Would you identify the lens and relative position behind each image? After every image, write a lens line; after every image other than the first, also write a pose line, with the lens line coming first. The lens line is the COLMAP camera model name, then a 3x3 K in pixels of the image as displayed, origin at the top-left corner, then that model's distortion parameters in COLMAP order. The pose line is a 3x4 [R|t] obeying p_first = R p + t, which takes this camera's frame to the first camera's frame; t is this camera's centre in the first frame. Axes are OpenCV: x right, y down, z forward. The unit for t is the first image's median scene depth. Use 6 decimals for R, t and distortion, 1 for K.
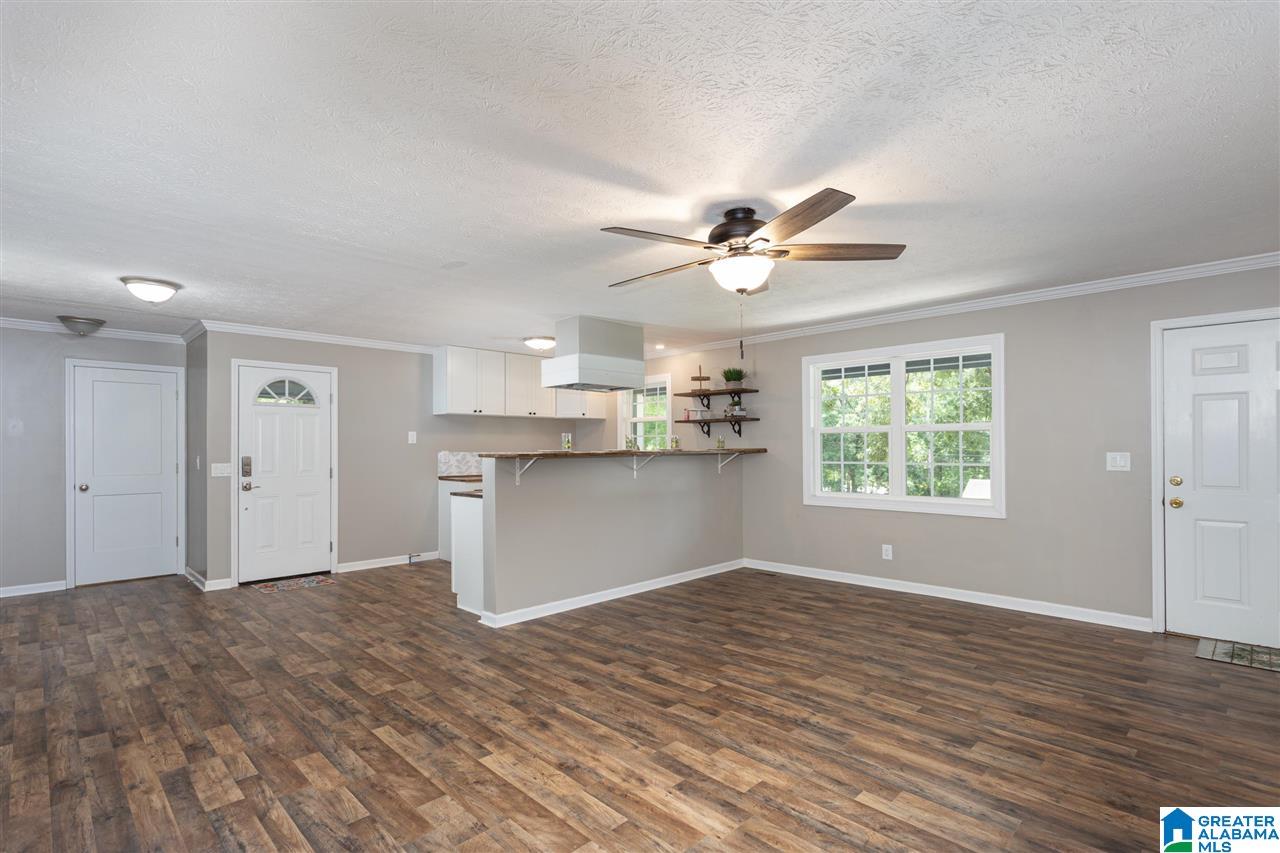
lens RADIAL K [[623.2, 0, 652.9], [0, 623.2, 437.2], [0, 0, 1]] dist [-0.002122, 0.004677]
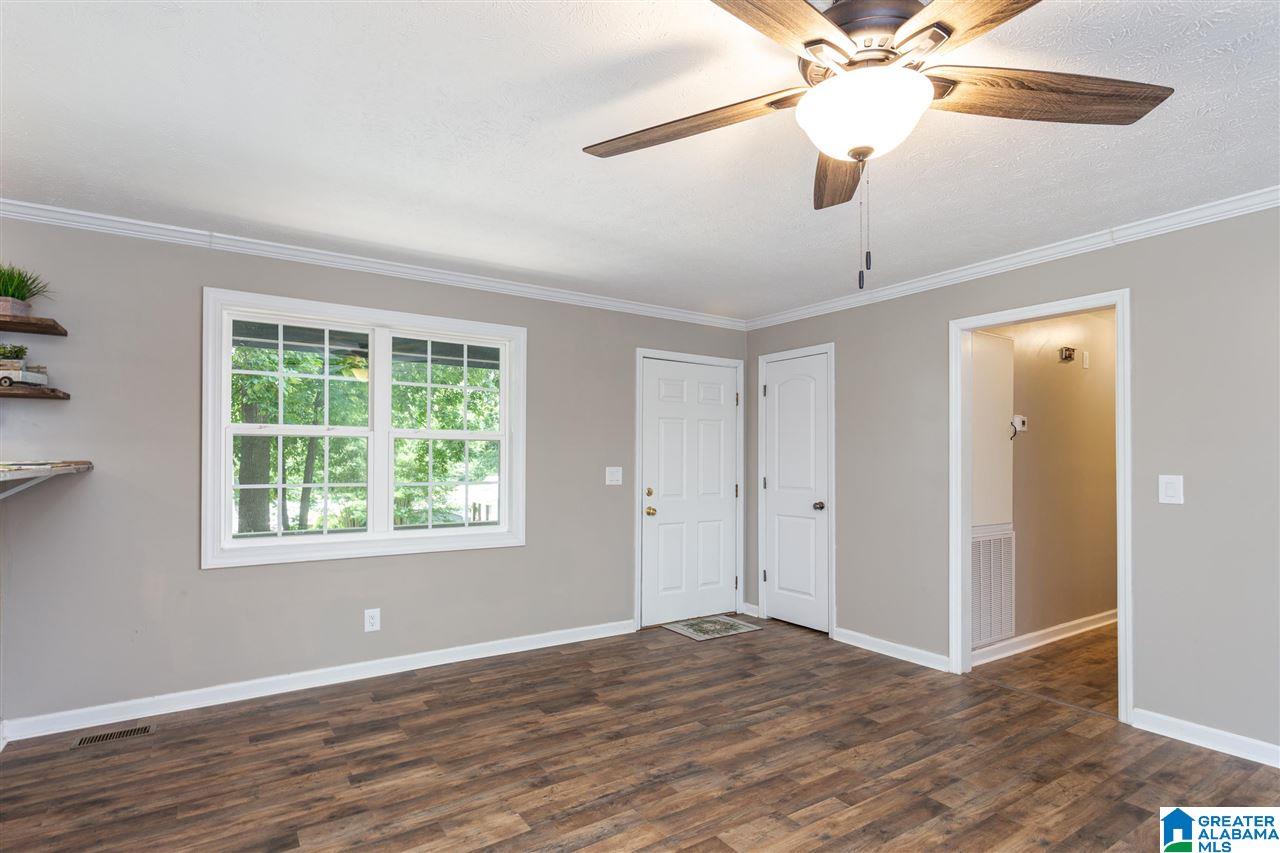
lens RADIAL K [[623.2, 0, 641.3], [0, 623.2, 450.1], [0, 0, 1]] dist [-0.002122, 0.004677]
pose [[0.215515, 0.027748, 0.976106, -0.308485], [-0.020248, 0.999508, -0.023942, 0.023864], [-0.976291, -0.014605, 0.215971, 0.870667]]
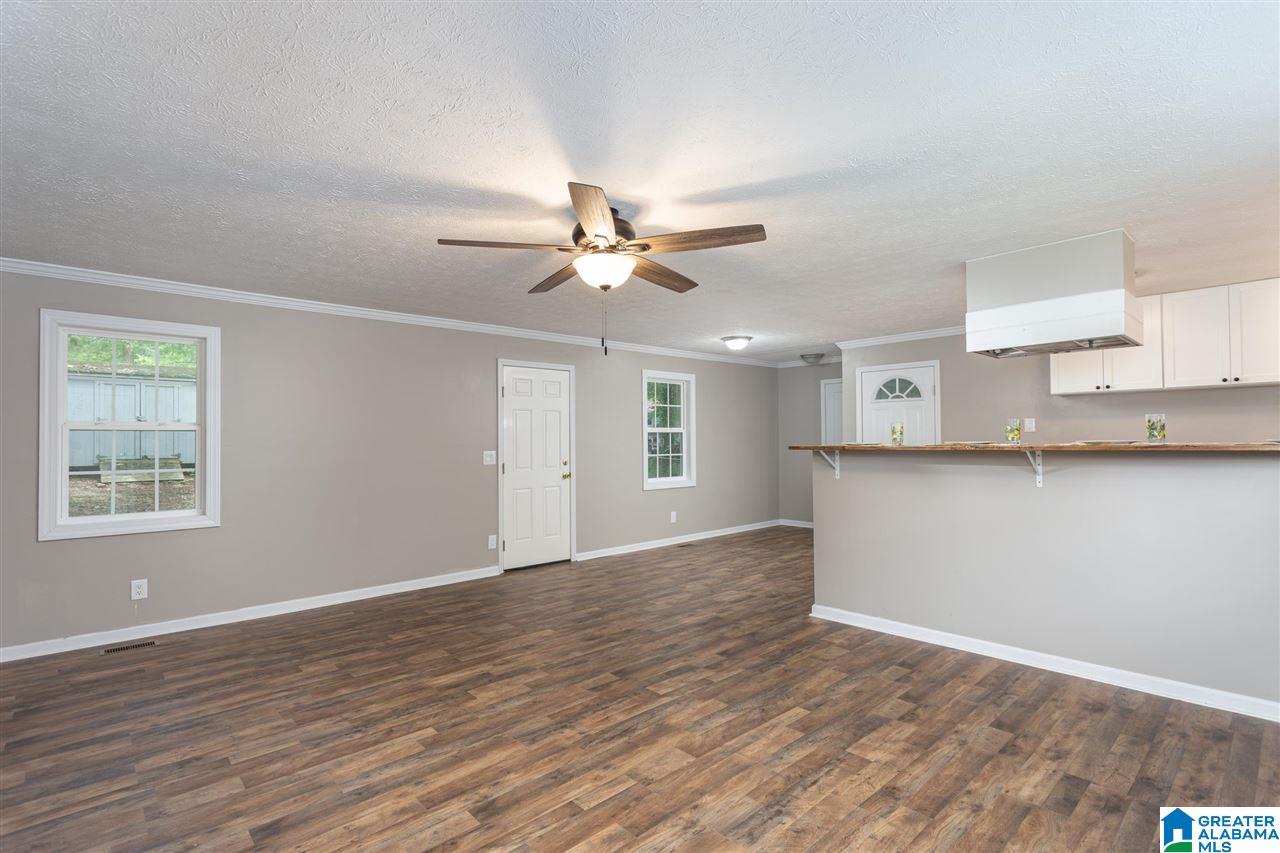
lens RADIAL K [[623.2, 0, 615.5], [0, 623.2, 431.2], [0, 0, 1]] dist [-0.002122, 0.004677]
pose [[-0.086239, -0.006810, -0.996251, 0.932557], [0.026703, 0.999602, -0.009145, 0.002660], [0.995917, -0.027392, -0.086023, 0.900529]]
